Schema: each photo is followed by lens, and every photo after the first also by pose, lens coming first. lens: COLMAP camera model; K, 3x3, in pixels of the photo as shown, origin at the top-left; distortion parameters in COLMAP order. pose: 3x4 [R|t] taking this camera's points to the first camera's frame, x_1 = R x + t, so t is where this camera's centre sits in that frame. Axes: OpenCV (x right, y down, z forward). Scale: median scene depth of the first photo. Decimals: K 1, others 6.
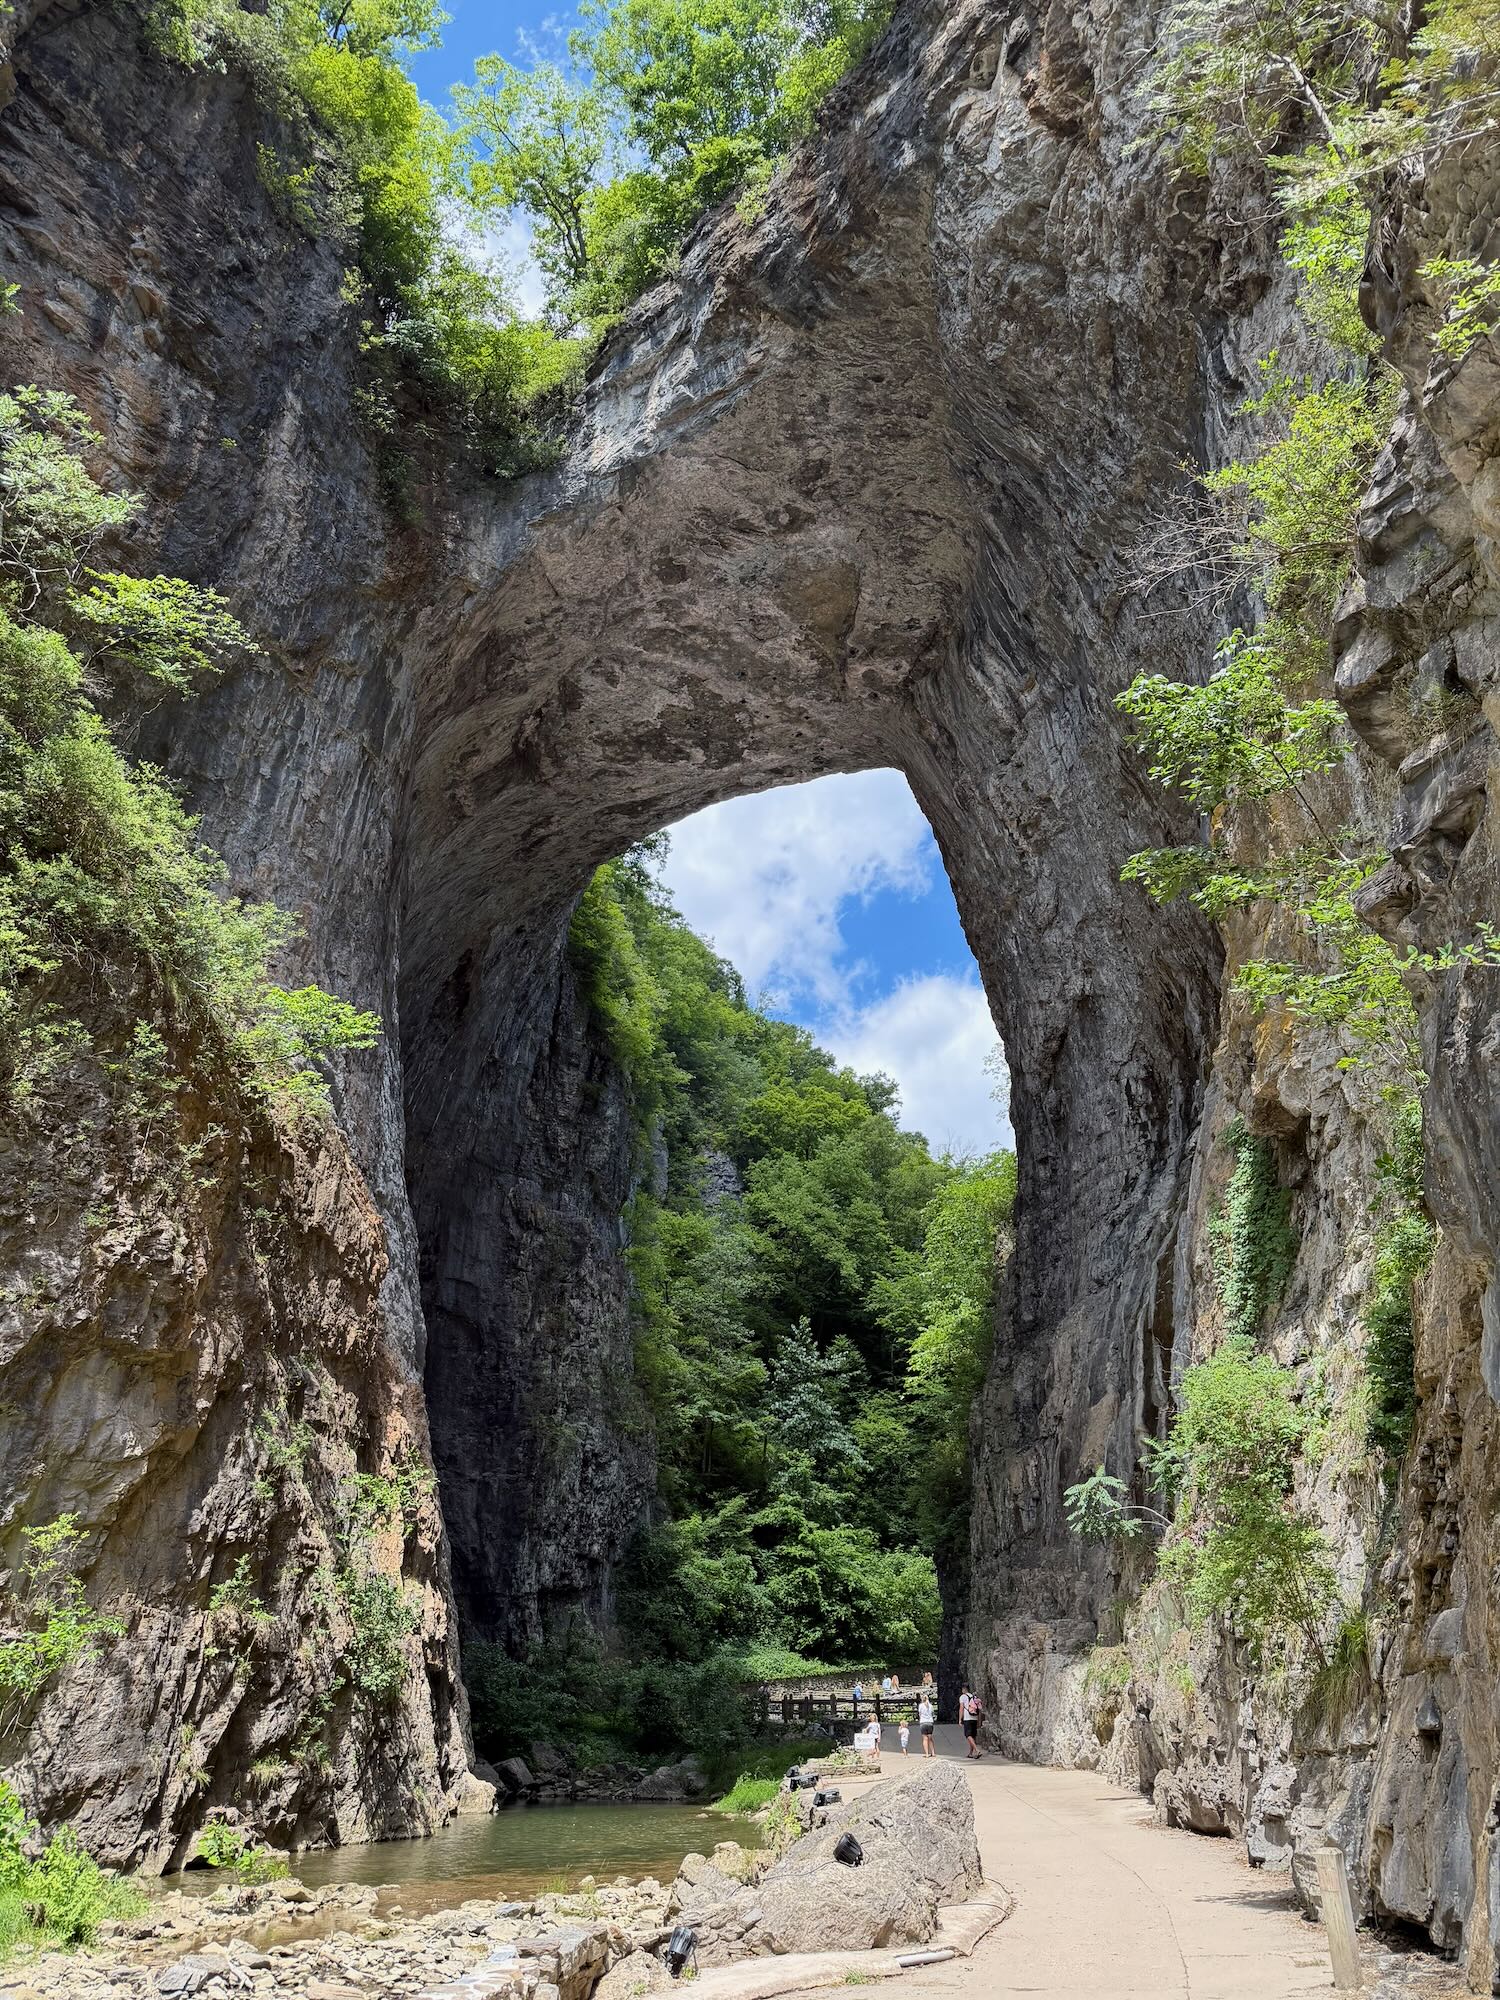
lens RADIAL K [[1383.4, 0, 745.4], [0, 1383.4, 1014.4], [0, 0, 1]] dist [0.115367, -0.163064]
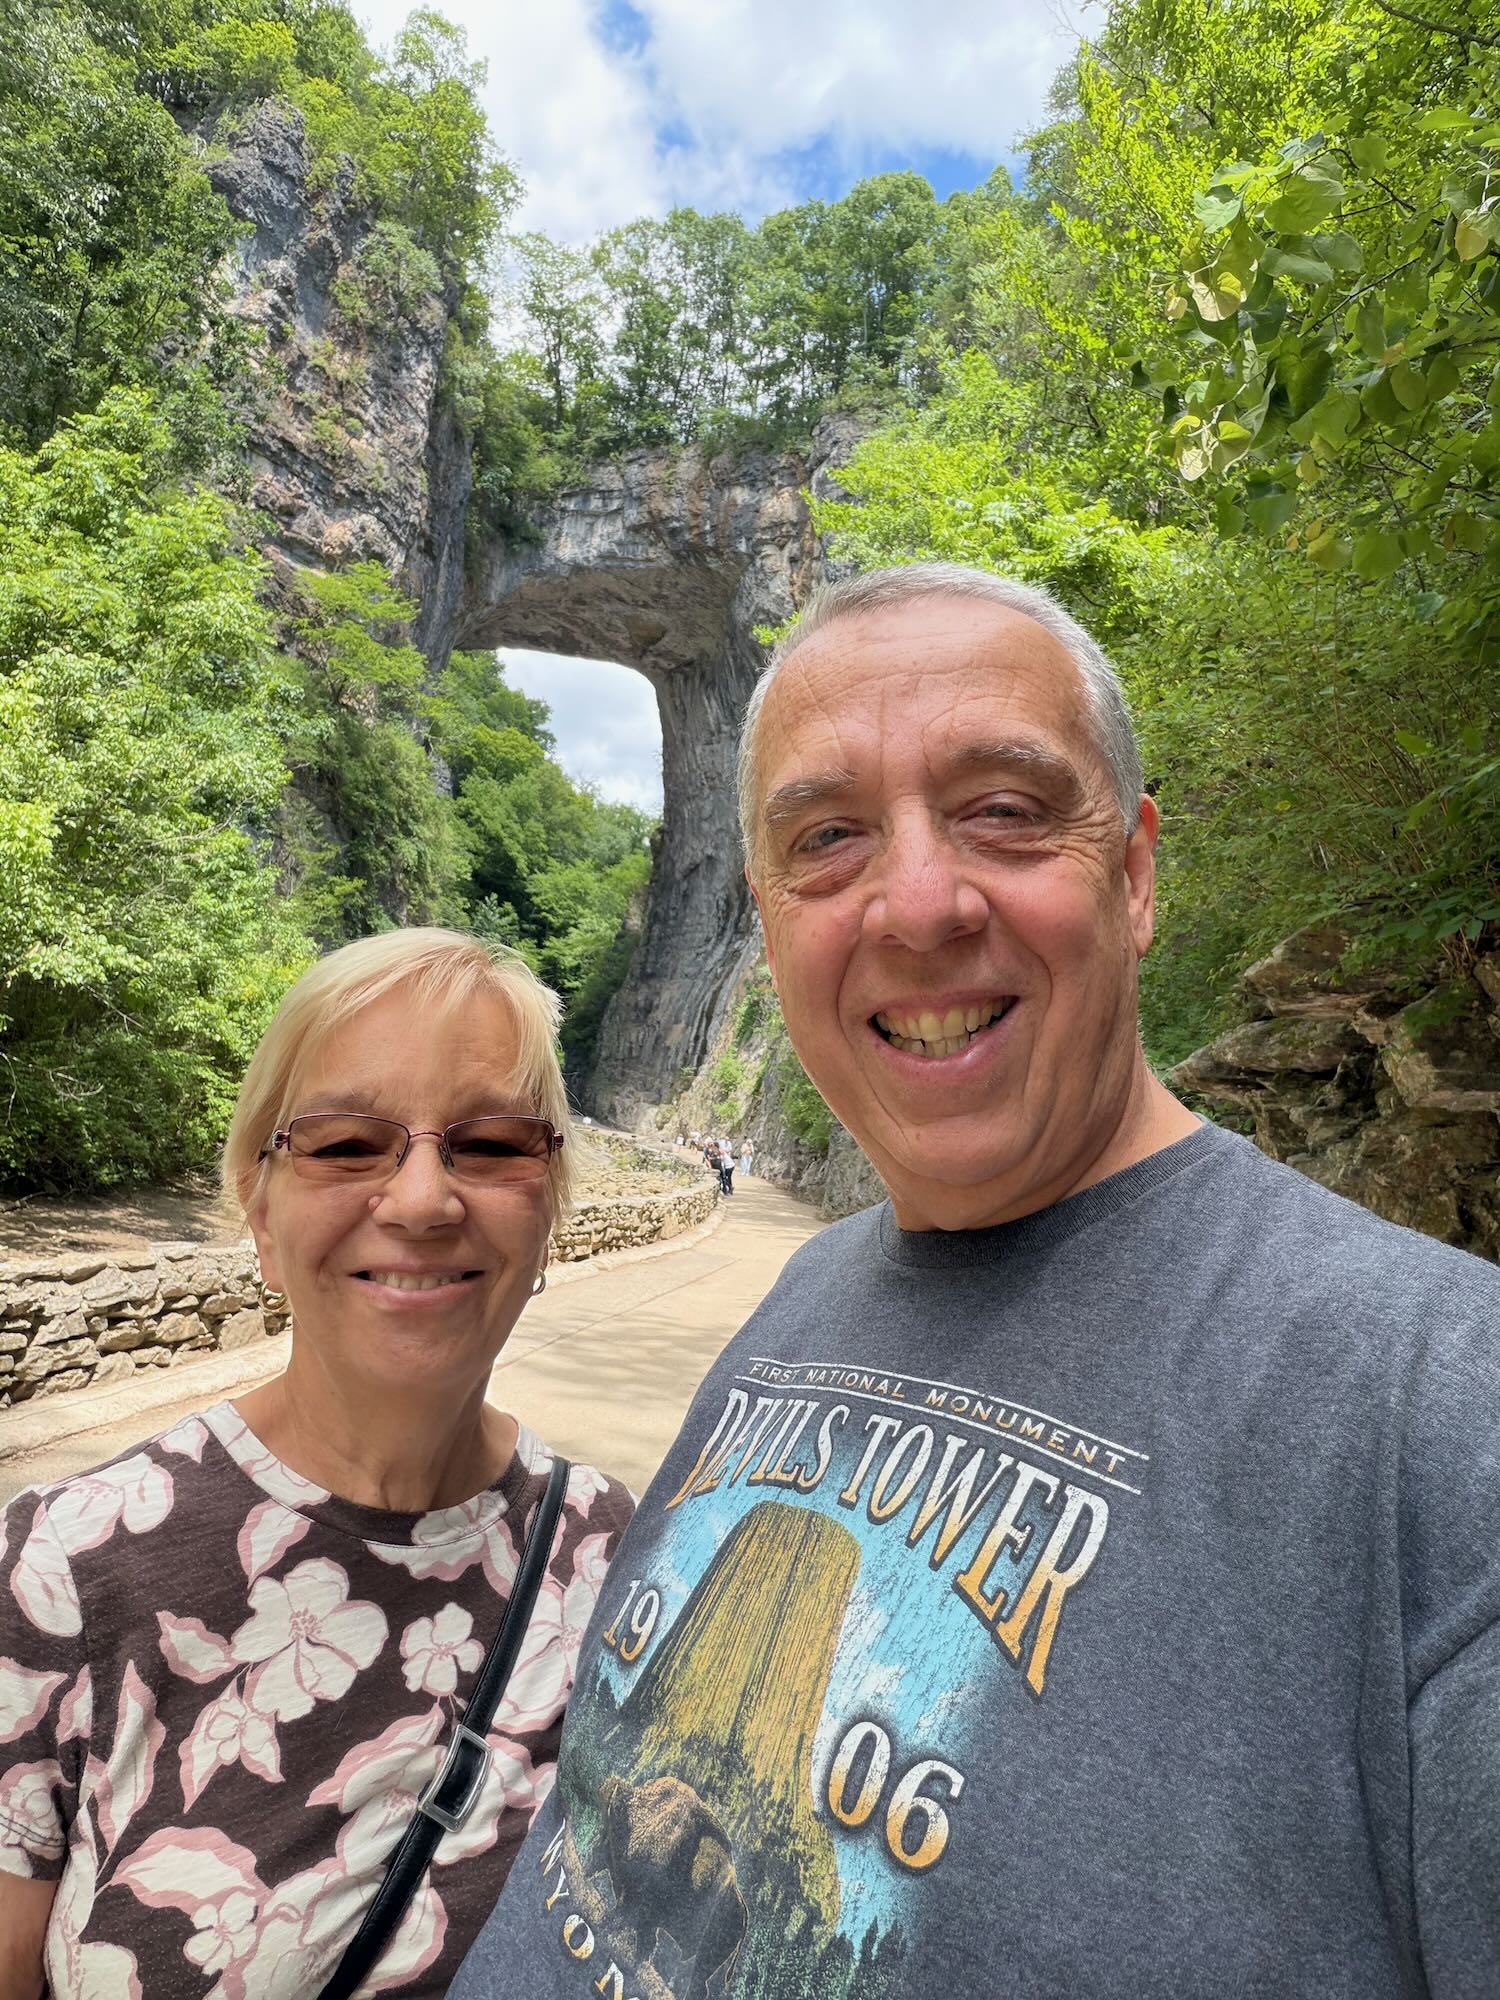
lens RADIAL K [[1184.5, 0, 727.3], [0, 1184.5, 997.5], [0, 0, 1]] dist [0.003298, 0.038542]
pose [[0.920592, 0.165032, 0.353943, -0.414159], [-0.283482, 0.905767, 0.314997, -0.448586], [-0.268606, -0.390320, 0.880625, -0.893609]]
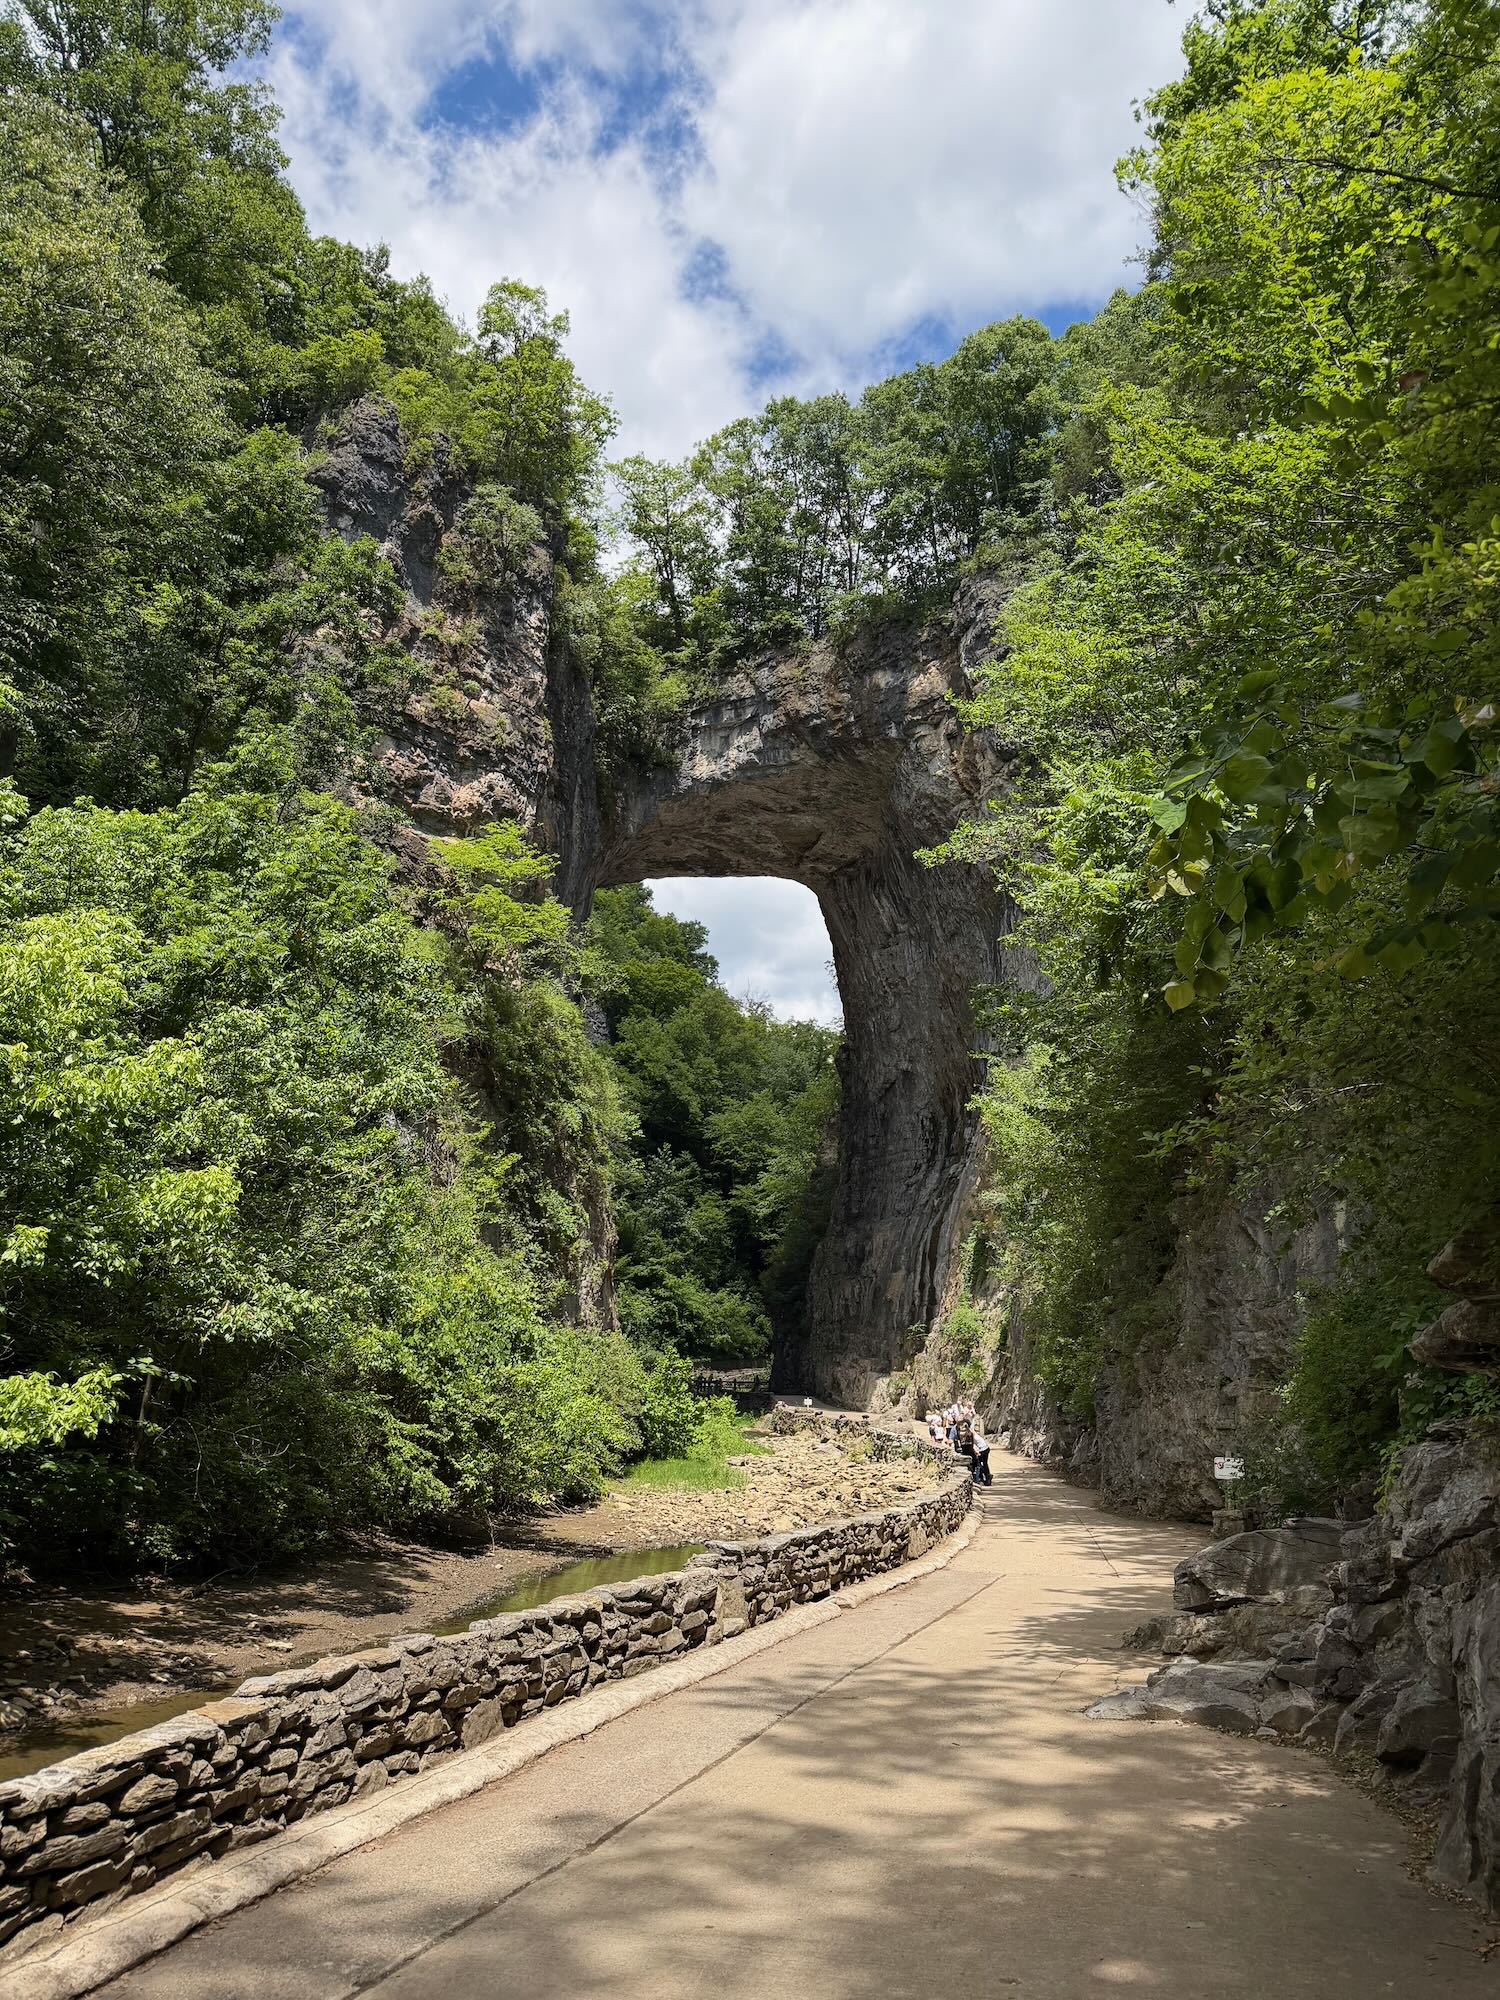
lens RADIAL K [[1369.0, 0, 742.8], [0, 1369.0, 1013.4], [0, 0, 1]] dist [0.154453, -0.156212]
pose [[0.976200, 0.080414, 0.201411, -0.420236], [-0.119322, 0.974662, 0.189196, -0.464200], [-0.181094, -0.208726, 0.961061, -0.911750]]
